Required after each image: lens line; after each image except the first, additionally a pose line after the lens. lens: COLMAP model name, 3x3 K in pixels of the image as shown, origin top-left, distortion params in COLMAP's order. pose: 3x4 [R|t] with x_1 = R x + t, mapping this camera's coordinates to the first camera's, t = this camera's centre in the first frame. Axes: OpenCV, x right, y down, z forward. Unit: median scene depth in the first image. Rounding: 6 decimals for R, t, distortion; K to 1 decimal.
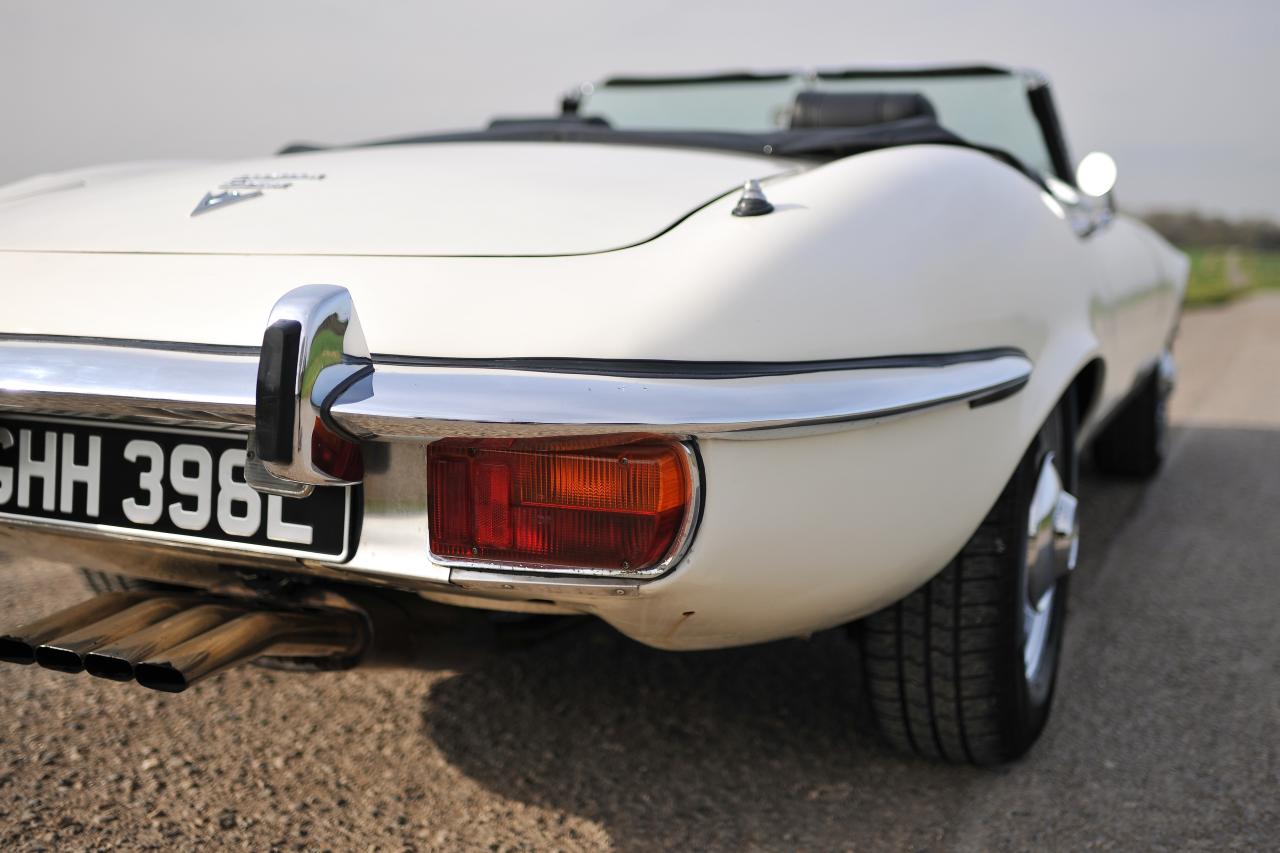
lens RADIAL K [[1345.2, 0, 641.3], [0, 1345.2, 416.7], [0, 0, 1]] dist [-0.066067, 0.000000]
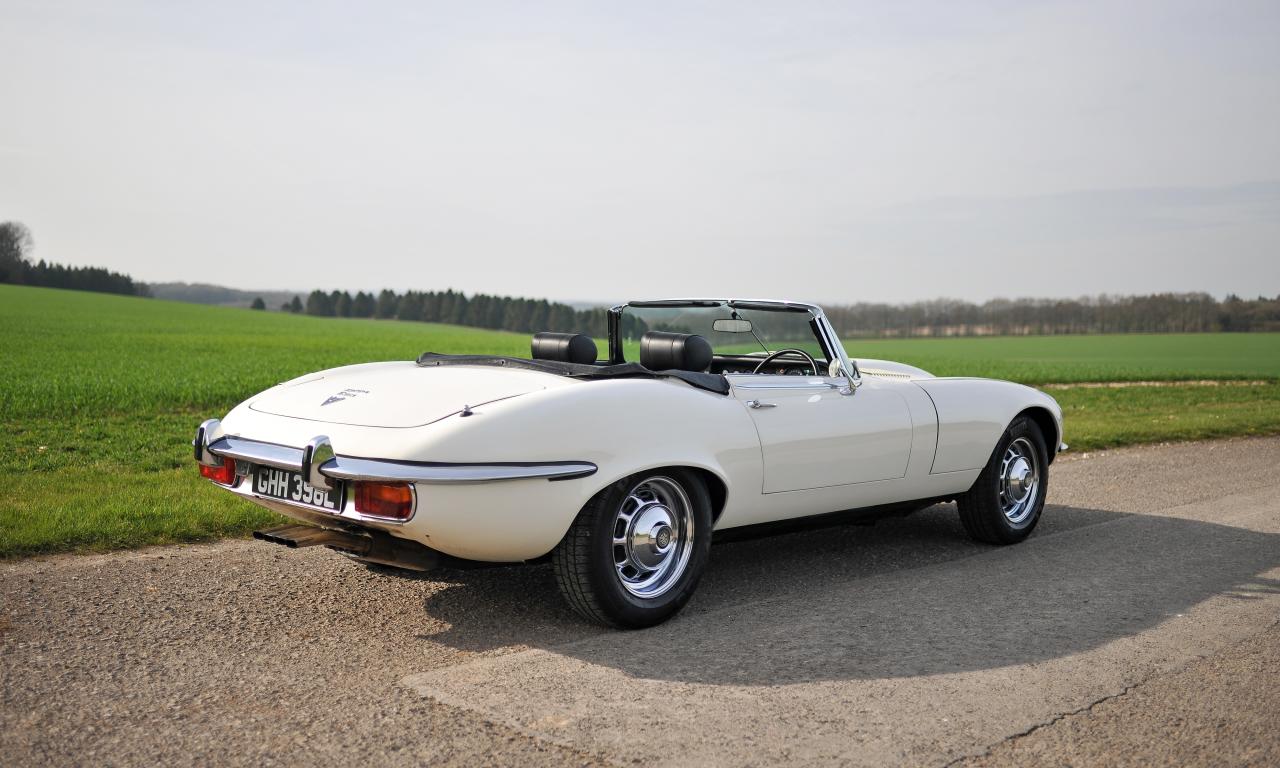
lens RADIAL K [[1349.9, 0, 639.1], [0, 1349.9, 387.7], [0, 0, 1]] dist [-0.065222, 0.000000]
pose [[0.944449, 0.037208, -0.326544, 1.513204], [-0.060646, 0.996239, -0.061888, -0.043054], [0.323013, 0.078254, 0.943154, -1.897400]]
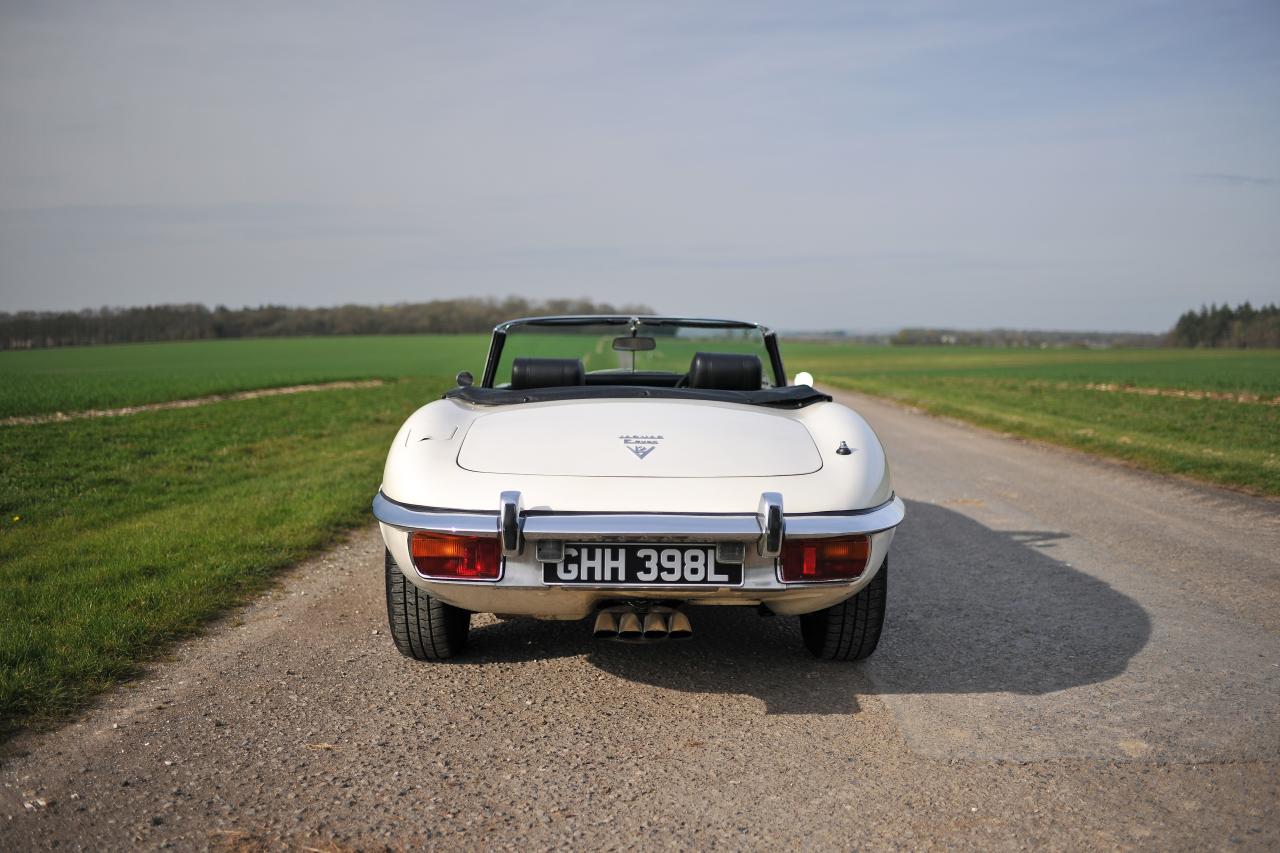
lens RADIAL K [[1248.6, 0, 626.0], [0, 1248.6, 431.3], [0, 0, 1]] dist [-0.071342, 0.000000]
pose [[0.909852, -0.034984, 0.413455, -1.417877], [0.053446, 0.998020, -0.033168, -0.133113], [-0.411476, 0.052276, 0.909920, -1.213326]]
